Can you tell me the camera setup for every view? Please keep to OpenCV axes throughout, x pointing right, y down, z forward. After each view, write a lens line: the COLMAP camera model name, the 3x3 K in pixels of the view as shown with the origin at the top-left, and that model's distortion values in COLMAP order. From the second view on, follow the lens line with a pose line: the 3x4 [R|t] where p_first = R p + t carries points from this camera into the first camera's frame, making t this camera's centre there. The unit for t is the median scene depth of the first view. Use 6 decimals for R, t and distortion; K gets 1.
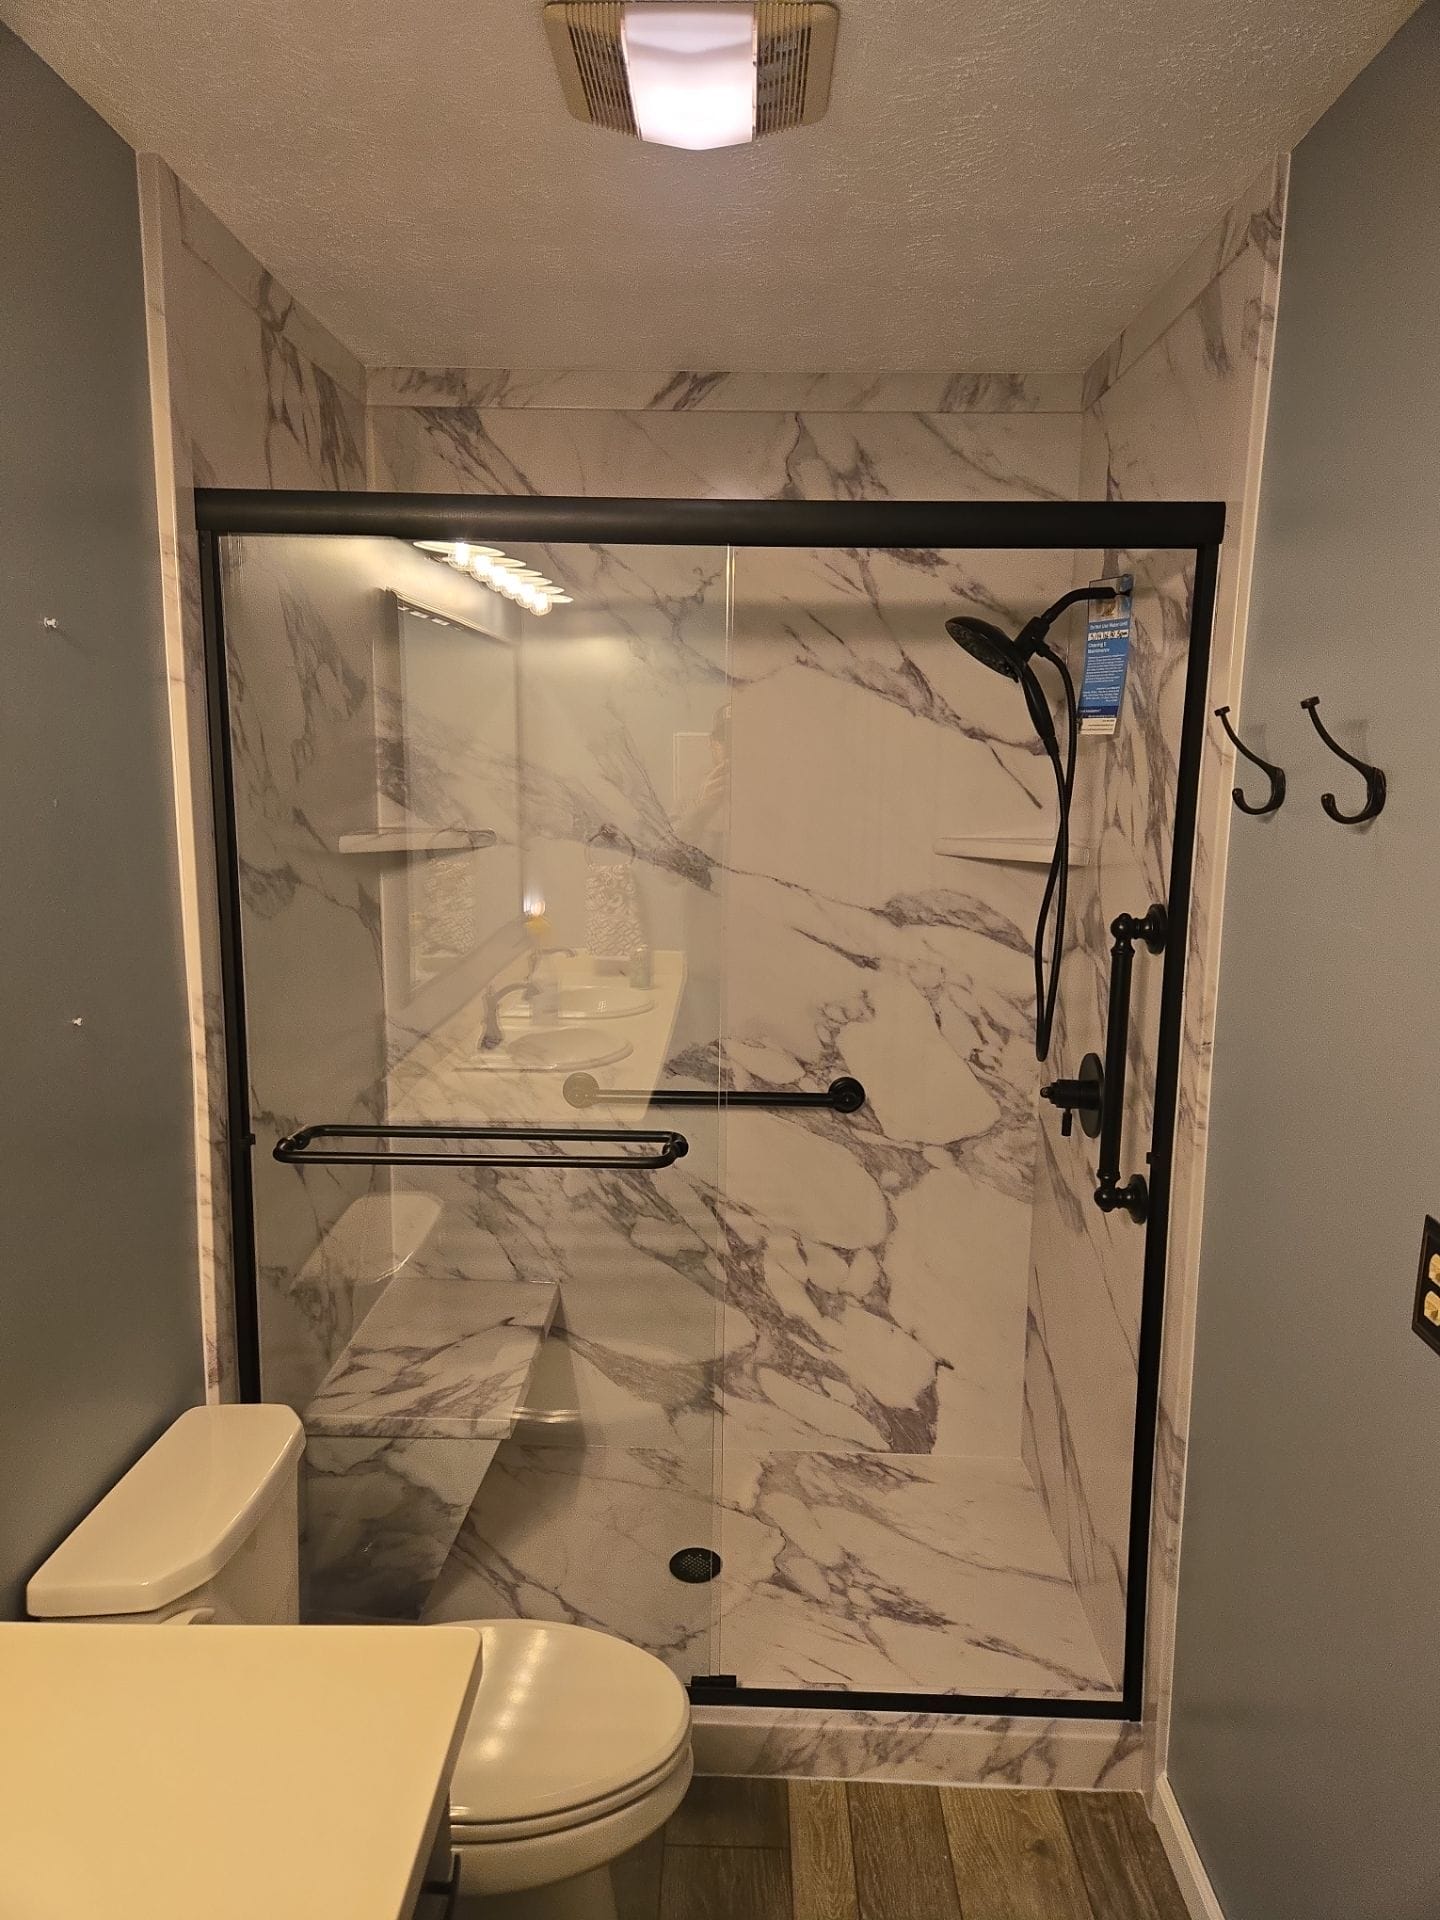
lens RADIAL K [[1306.6, 0, 727.1], [0, 1306.6, 964.0], [0, 0, 1]] dist [0.011230, 0.000710]
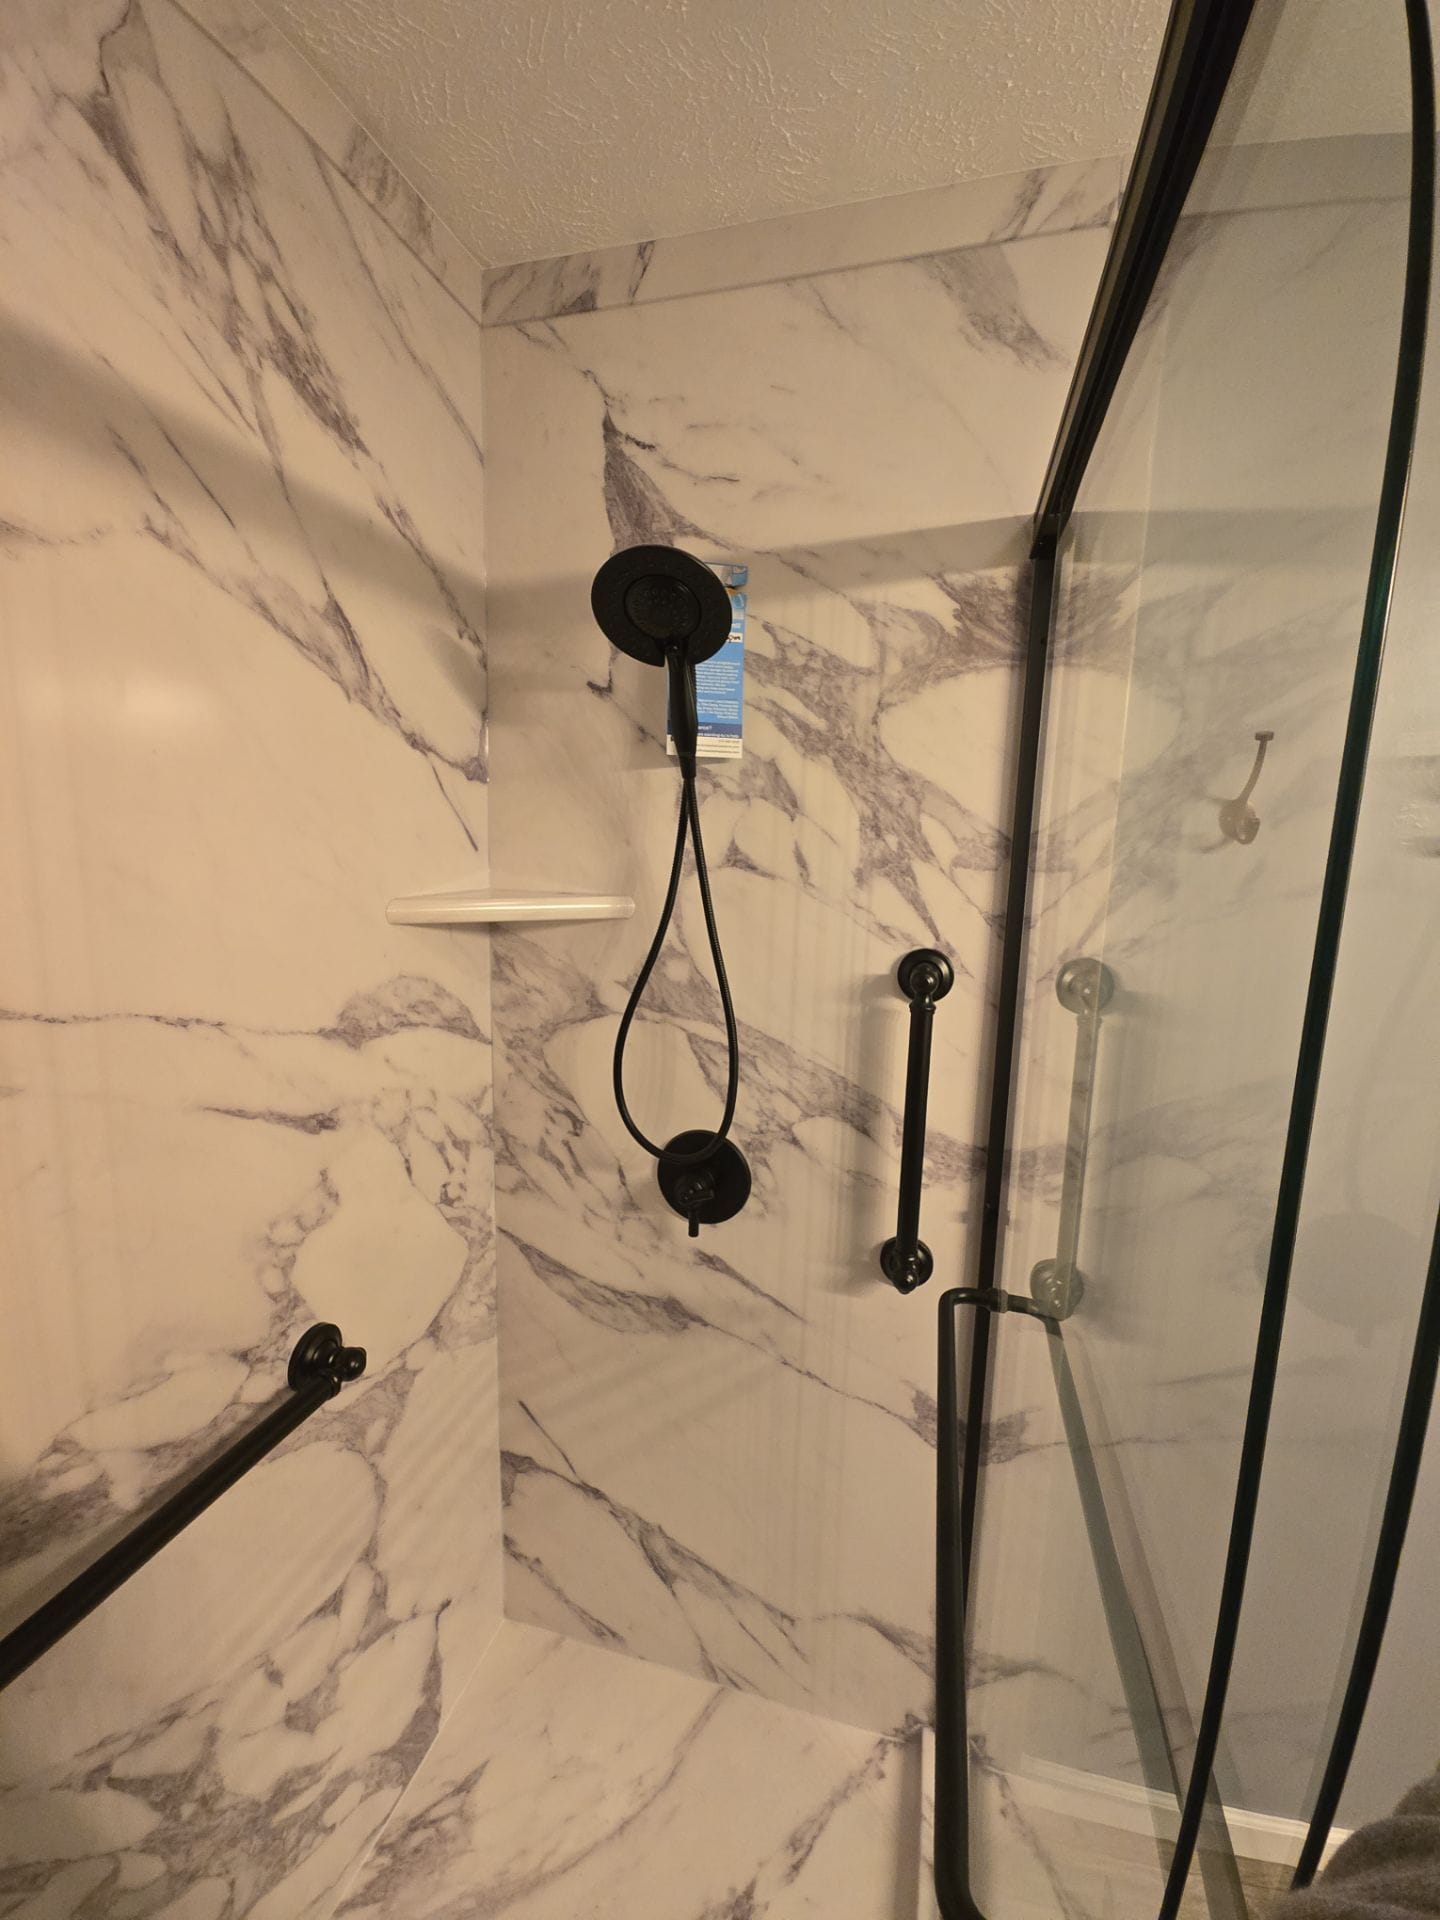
lens RADIAL K [[775.7, 0, 720.0], [0, 775.7, 960.0], [0, 0, 1]] dist [0.015502, -0.011221]
pose [[0.242747, -0.151607, 0.958170, -0.171038], [0.133199, 0.983567, 0.121880, -0.091245], [-0.960902, 0.098042, 0.258952, 0.739412]]
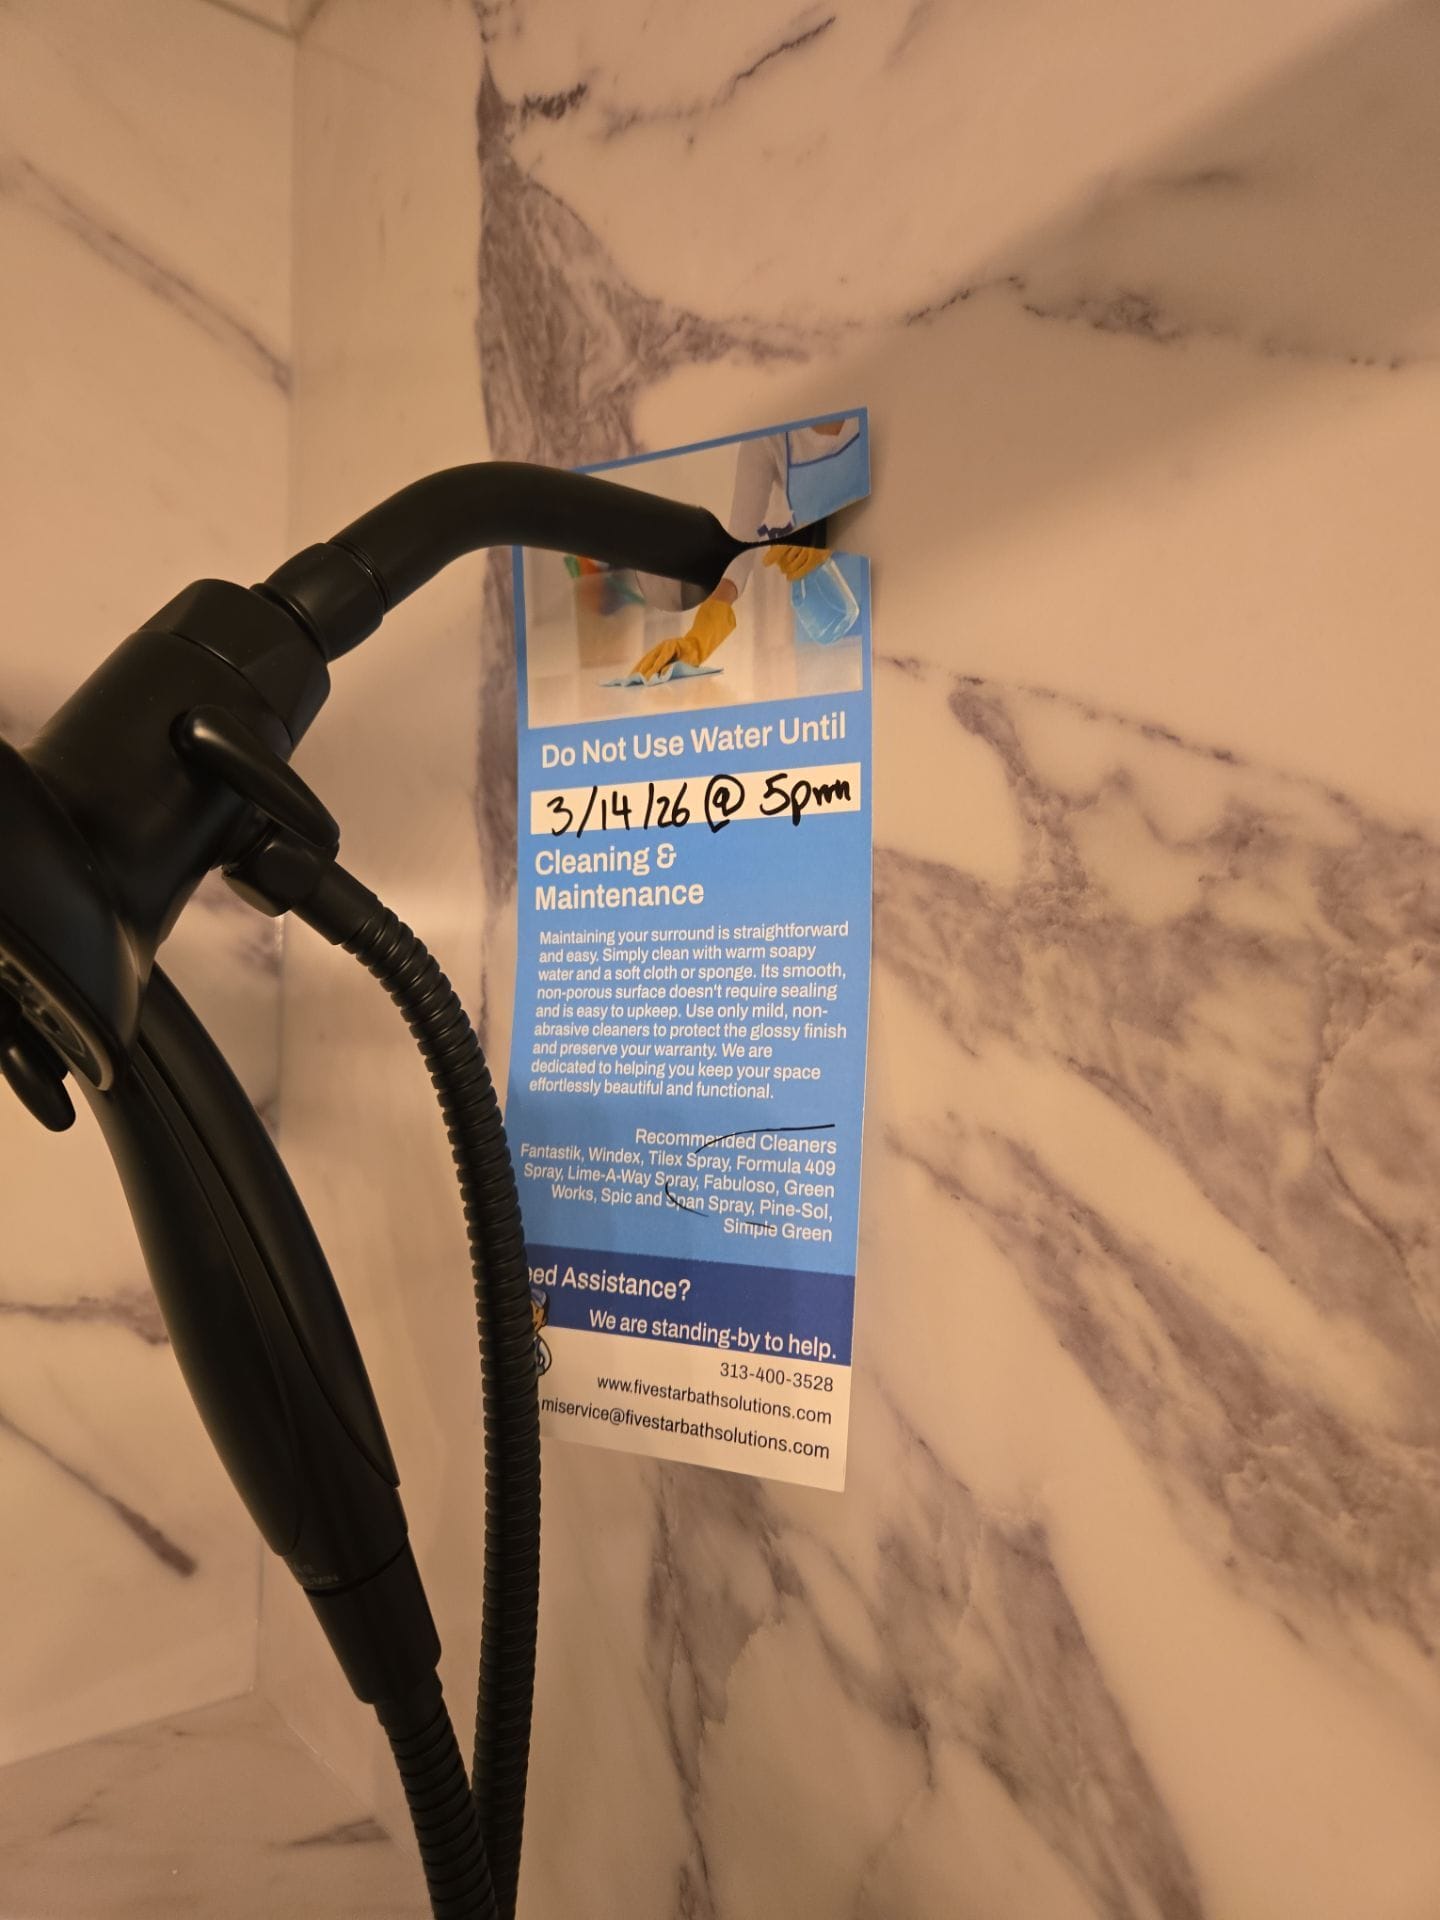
lens RADIAL K [[1306.6, 0, 727.1], [0, 1306.6, 964.0], [0, 0, 1]] dist [0.011230, 0.000710]
pose [[0.775437, 0.020221, 0.631101, 0.163699], [0.113042, 0.978894, -0.170260, -0.171091], [-0.621224, 0.203366, 0.756785, 0.737137]]
